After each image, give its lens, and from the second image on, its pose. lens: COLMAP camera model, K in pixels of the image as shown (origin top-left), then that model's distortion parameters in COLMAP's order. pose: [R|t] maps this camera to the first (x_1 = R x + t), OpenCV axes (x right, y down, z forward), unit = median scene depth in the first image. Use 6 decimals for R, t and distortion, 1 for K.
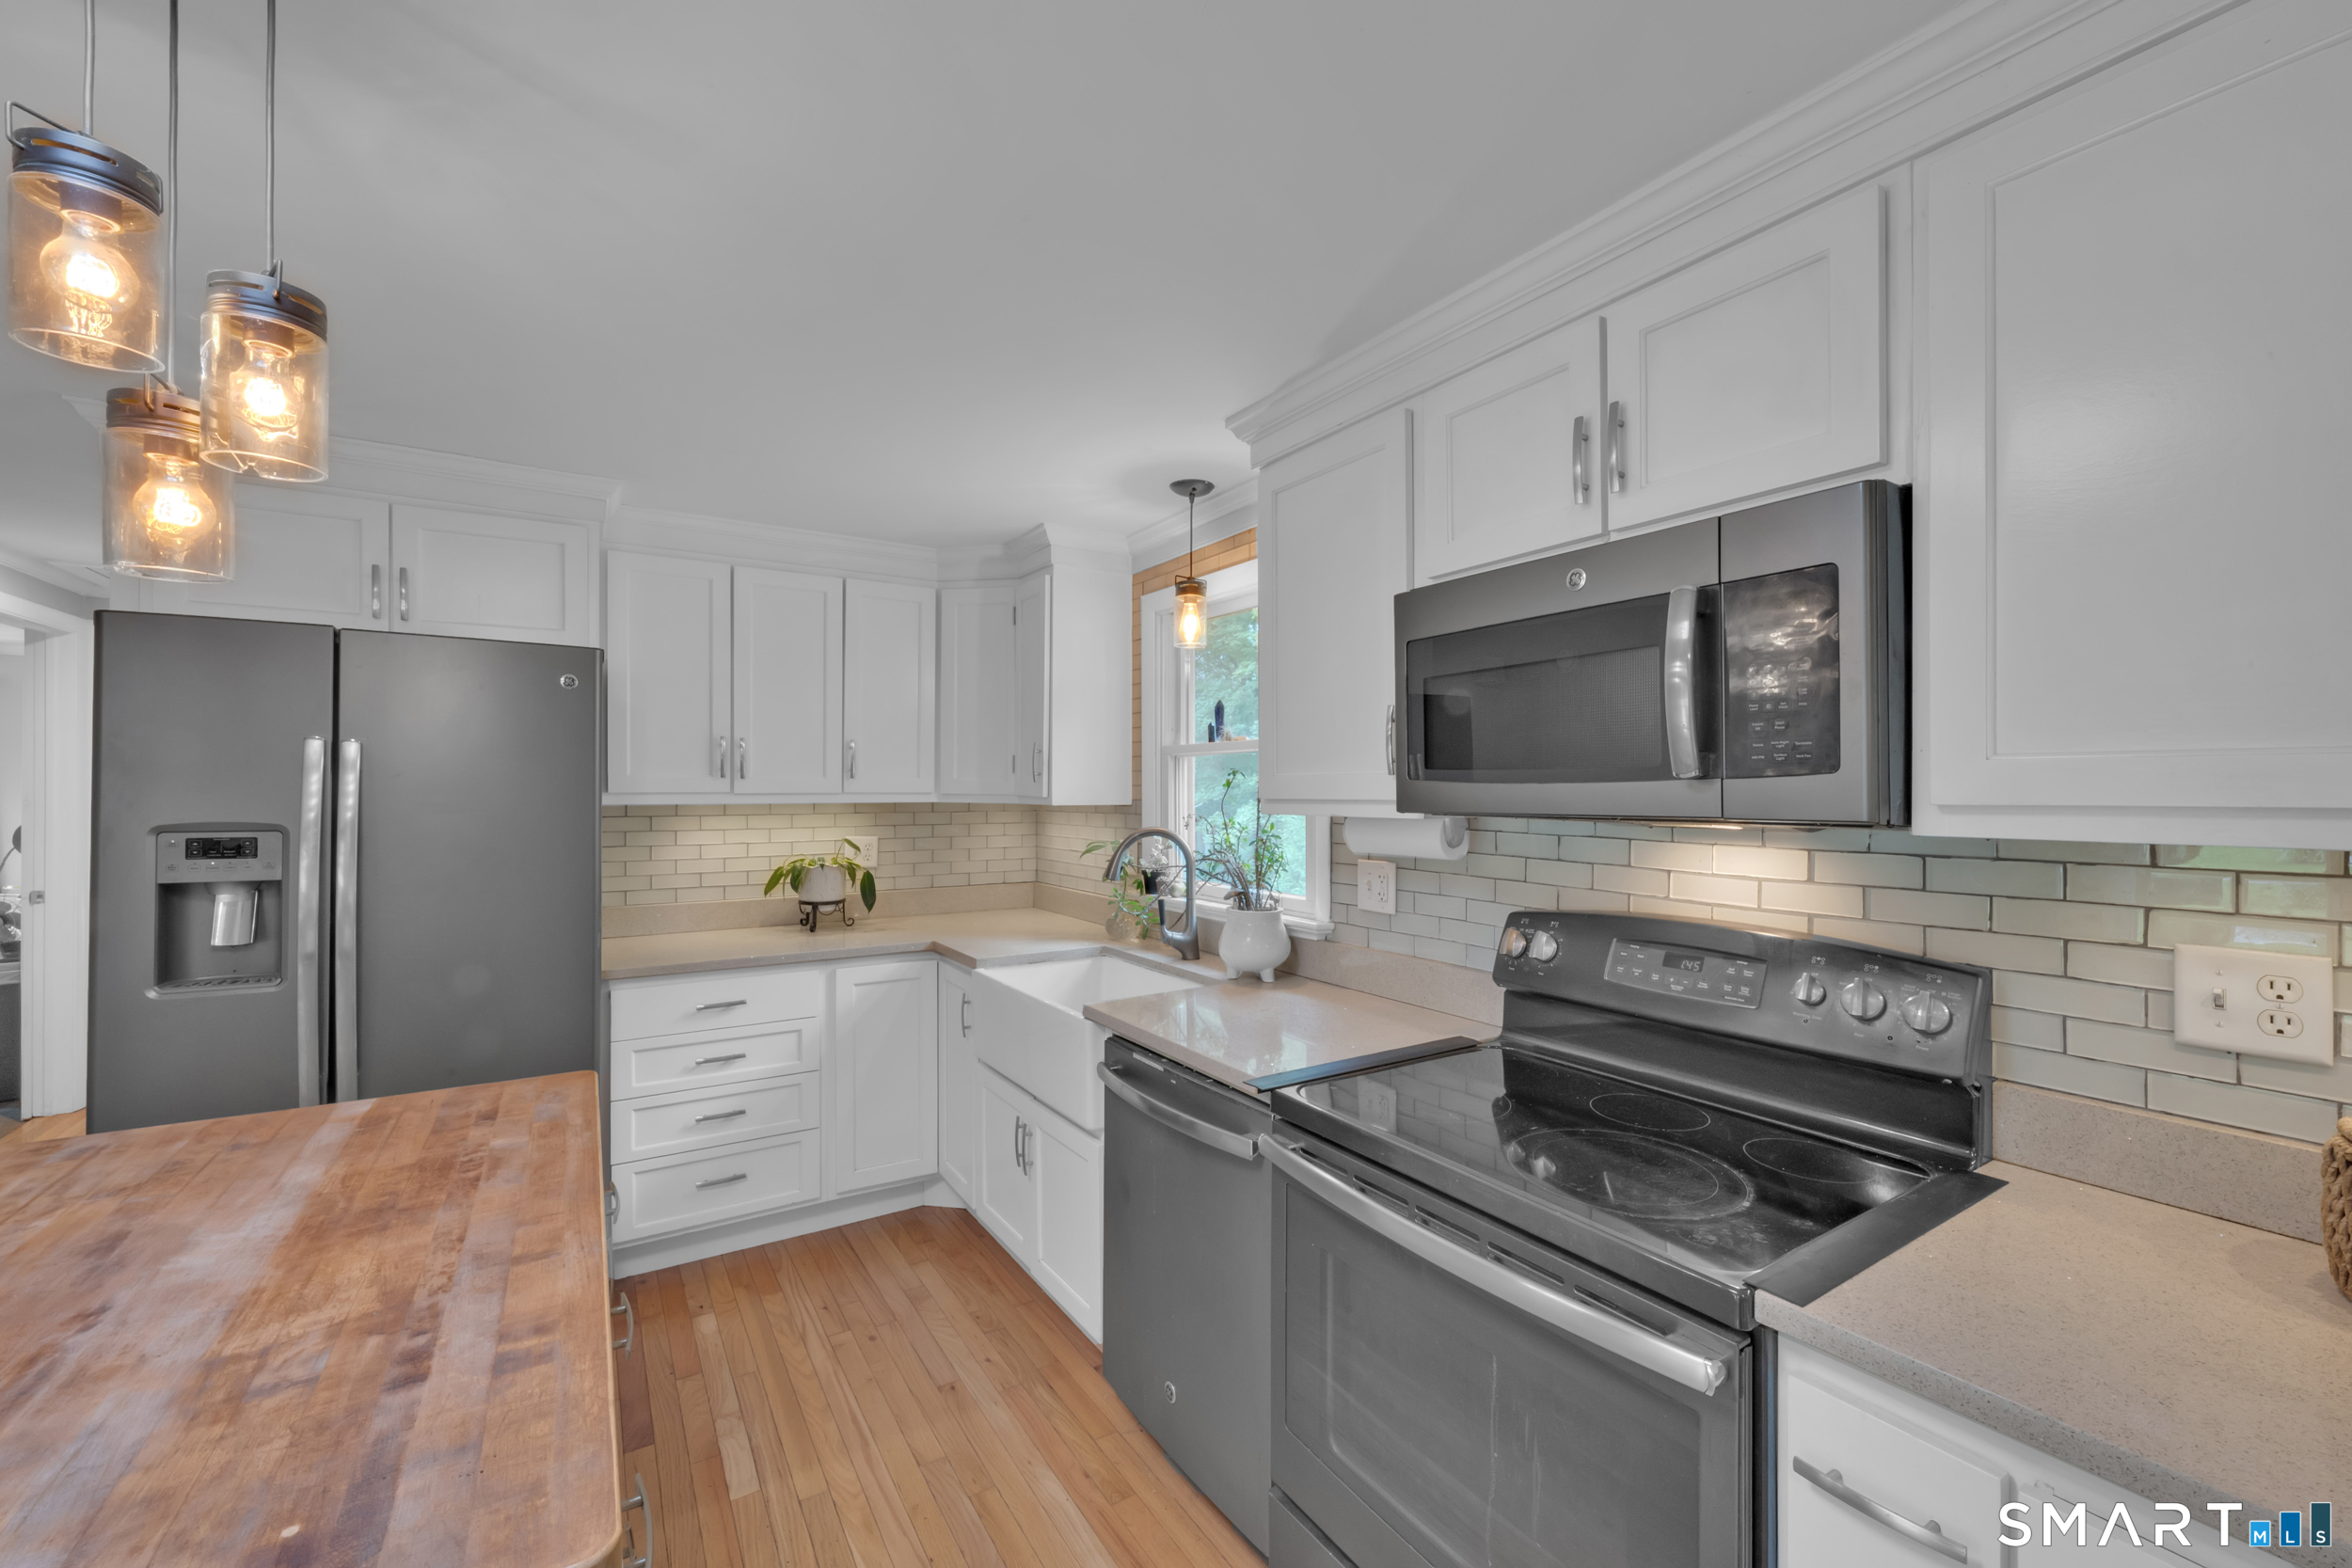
lens RADIAL K [[938.6, 0, 1176.4], [0, 938.6, 780.6], [0, 0, 1]] dist [-0.000143, -0.000075]
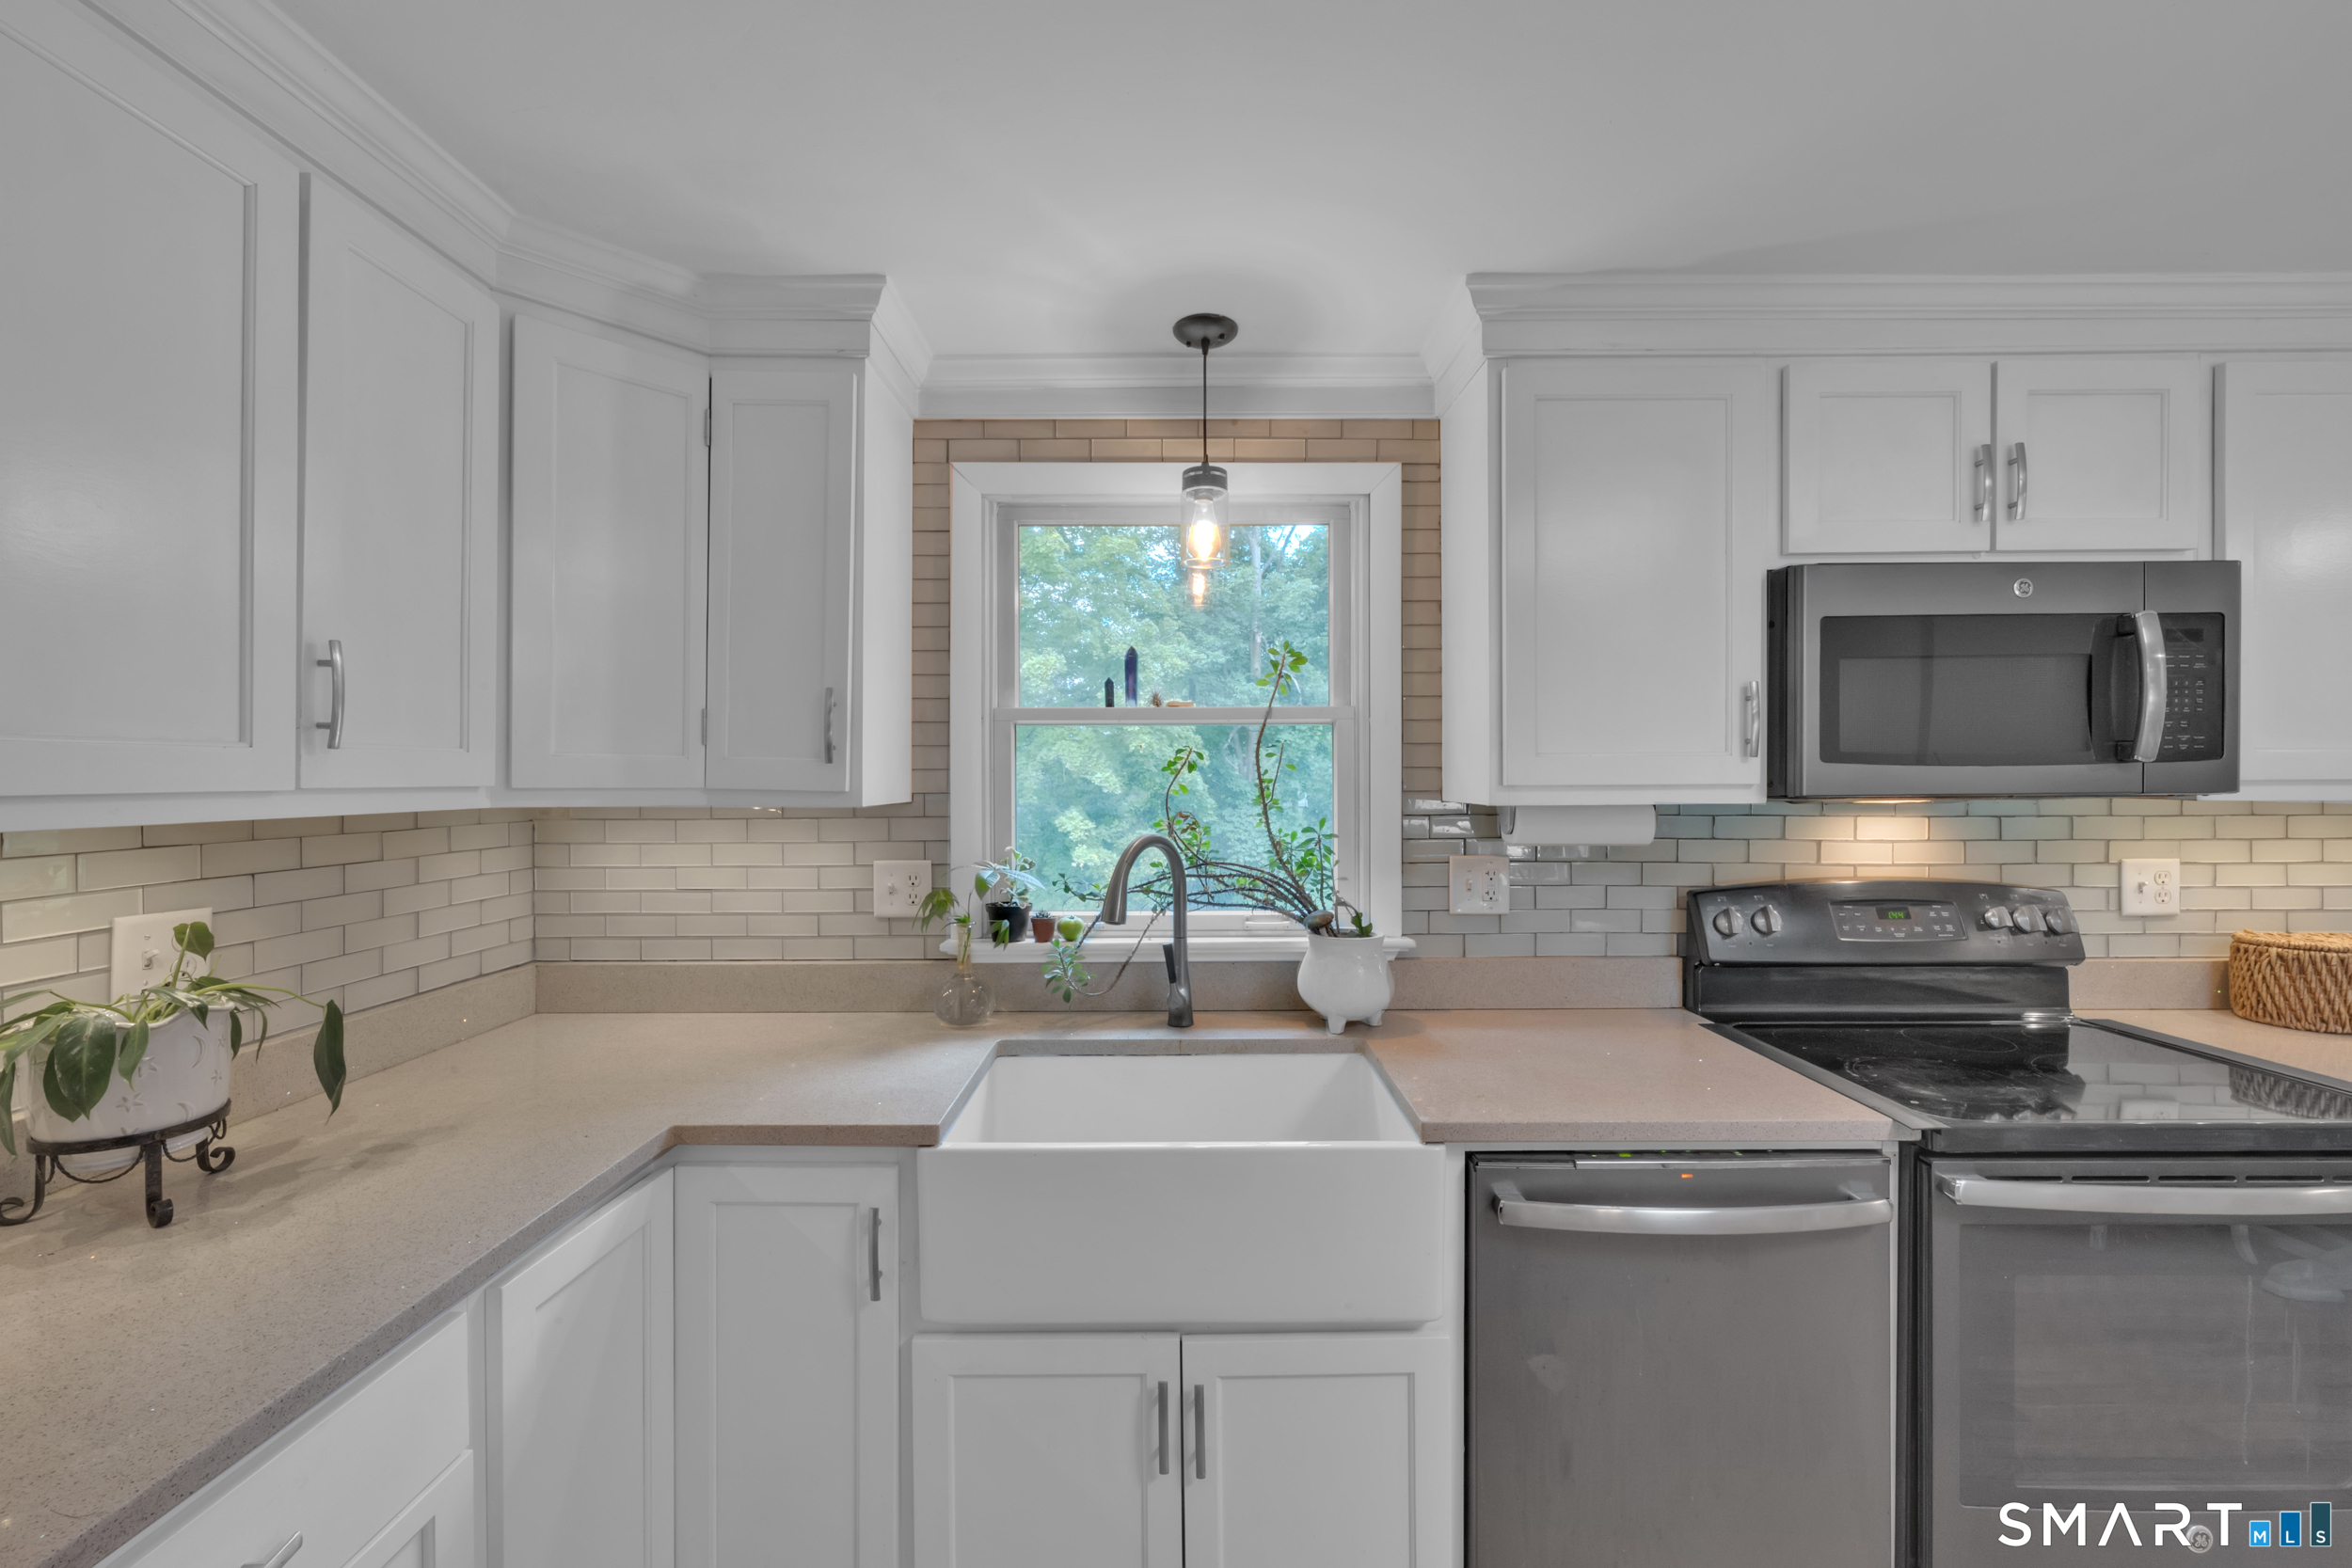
lens RADIAL K [[938.6, 0, 1176.4], [0, 938.6, 780.6], [0, 0, 1]] dist [-0.000143, -0.000075]
pose [[0.539300, -0.008169, 0.842074, -0.704117], [-0.003140, 0.999926, 0.011711, 0.006658], [-0.842108, -0.008959, 0.539235, 0.803224]]
